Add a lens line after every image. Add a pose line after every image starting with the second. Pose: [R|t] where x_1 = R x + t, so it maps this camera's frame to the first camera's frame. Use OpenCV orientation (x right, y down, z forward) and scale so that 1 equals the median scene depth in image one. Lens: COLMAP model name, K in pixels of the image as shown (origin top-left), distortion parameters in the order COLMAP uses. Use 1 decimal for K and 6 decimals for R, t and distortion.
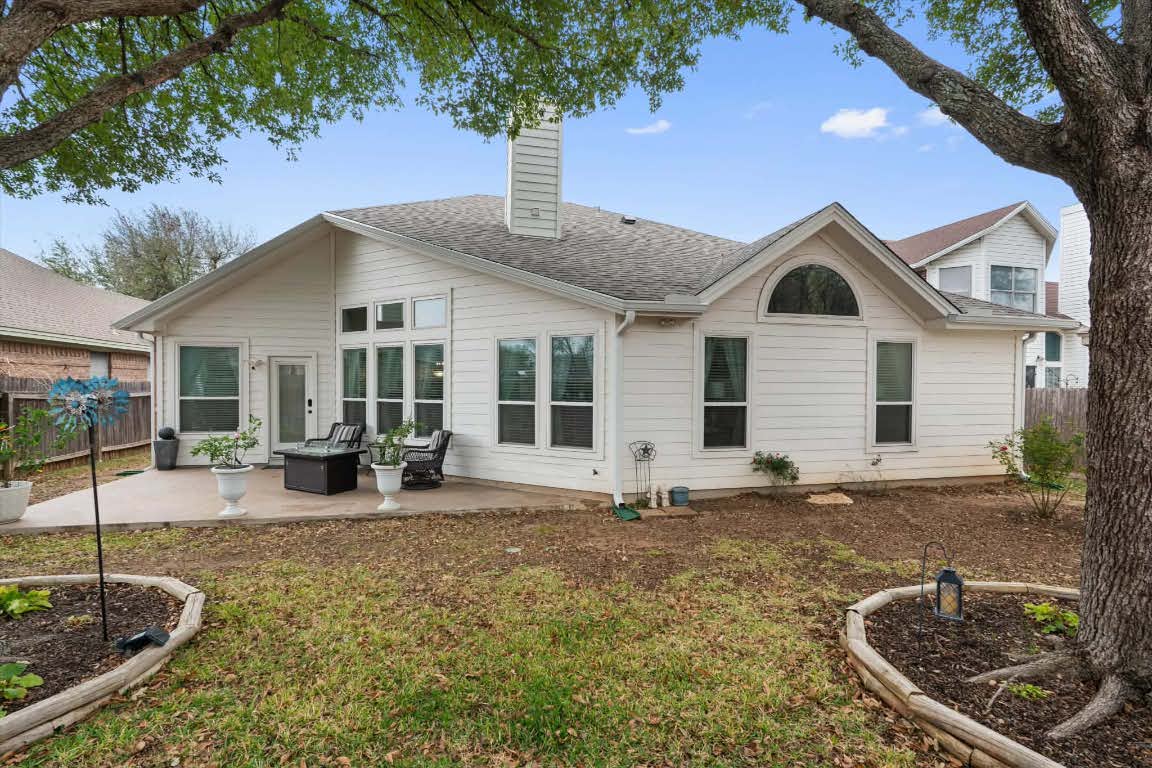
lens RADIAL K [[516.2, 0, 576.8], [0, 516.2, 392.0], [0, 0, 1]] dist [-0.001377, 0.000011]
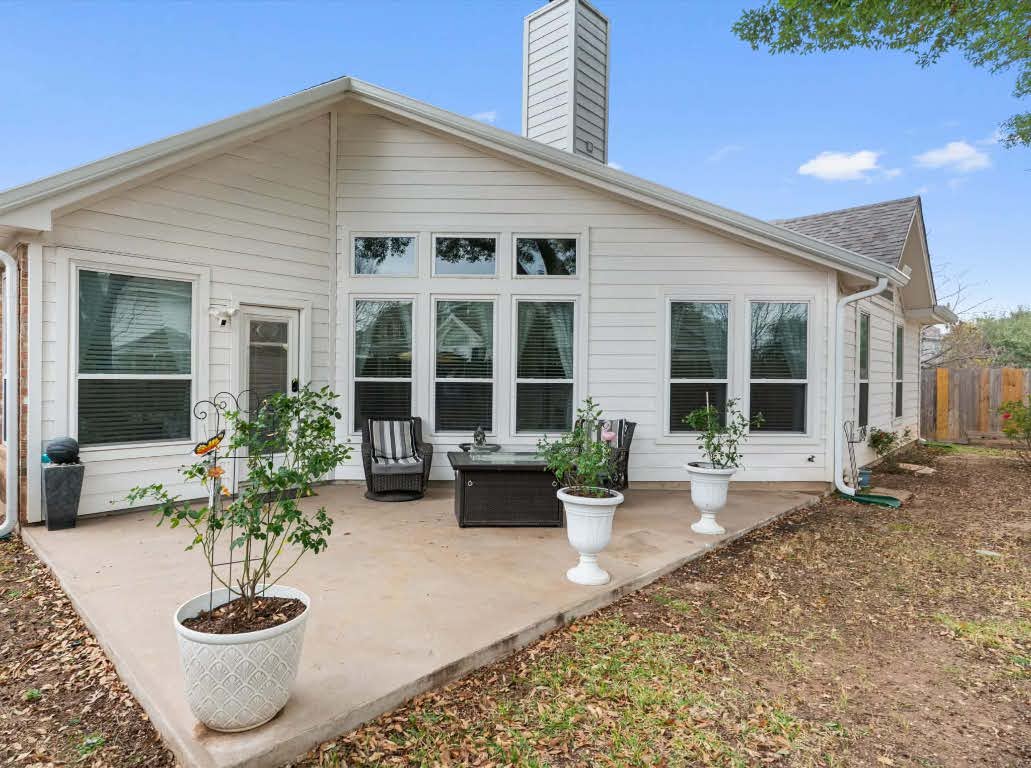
lens RADIAL K [[566.4, 0, 515.5], [0, 566.4, 384.0], [0, 0, 1]] dist [-0.024487, 0.000073]
pose [[0.855147, -0.005756, 0.518353, -0.716872], [0.002434, 0.999972, 0.007089, 0.016390], [-0.518380, -0.004800, 0.855137, 0.347561]]
